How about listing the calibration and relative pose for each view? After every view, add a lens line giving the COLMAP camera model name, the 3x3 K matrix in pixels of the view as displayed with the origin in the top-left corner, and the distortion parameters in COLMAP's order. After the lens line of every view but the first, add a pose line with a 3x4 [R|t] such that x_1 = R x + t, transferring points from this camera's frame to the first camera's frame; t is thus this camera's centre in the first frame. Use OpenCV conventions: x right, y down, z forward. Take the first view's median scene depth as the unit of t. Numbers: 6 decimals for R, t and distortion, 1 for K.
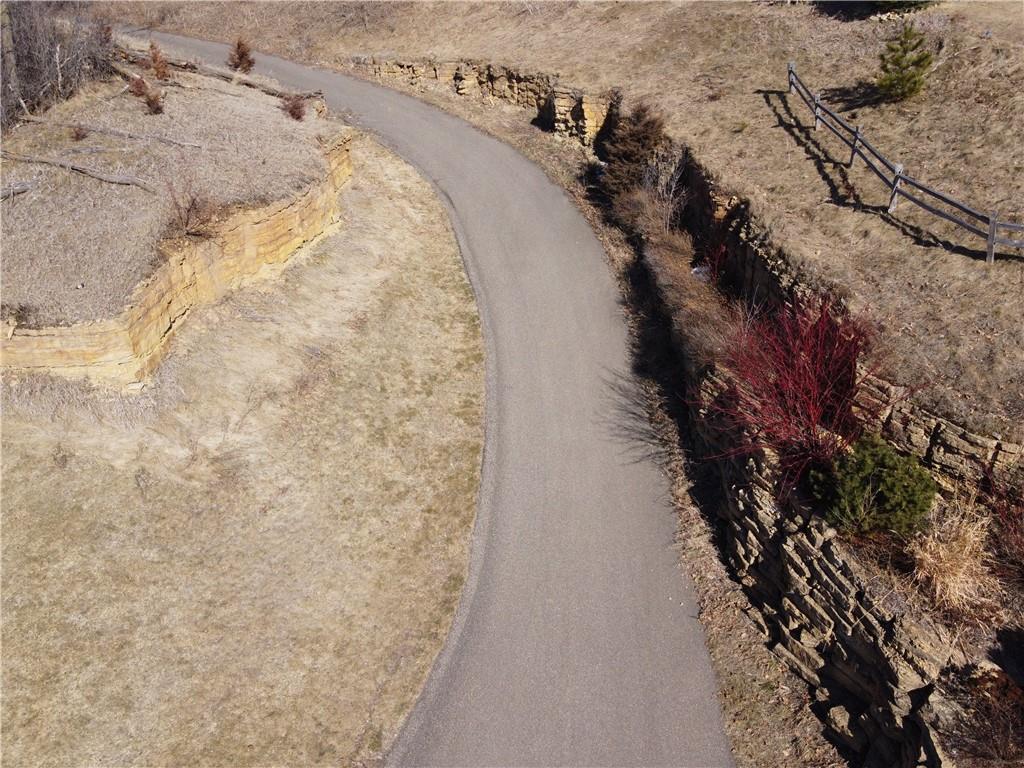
lens RADIAL K [[777.7, 0, 511.8], [0, 777.7, 385.2], [0, 0, 1]] dist [0.007007, 0.011434]
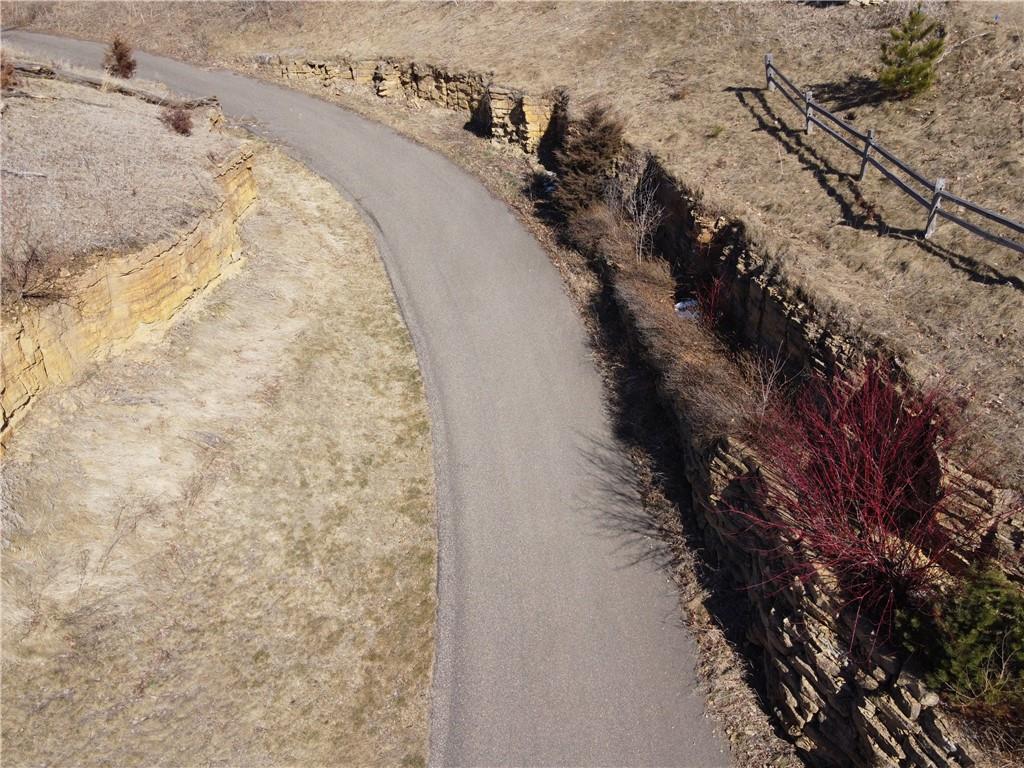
lens RADIAL K [[777.7, 0, 509.2], [0, 777.7, 383.1], [0, 0, 1]] dist [0.007007, 0.011434]
pose [[0.995412, -0.050521, 0.081261, -0.018660], [0.050355, 0.998723, 0.004091, -0.086372], [-0.081364, 0.000020, 0.996684, 0.204418]]
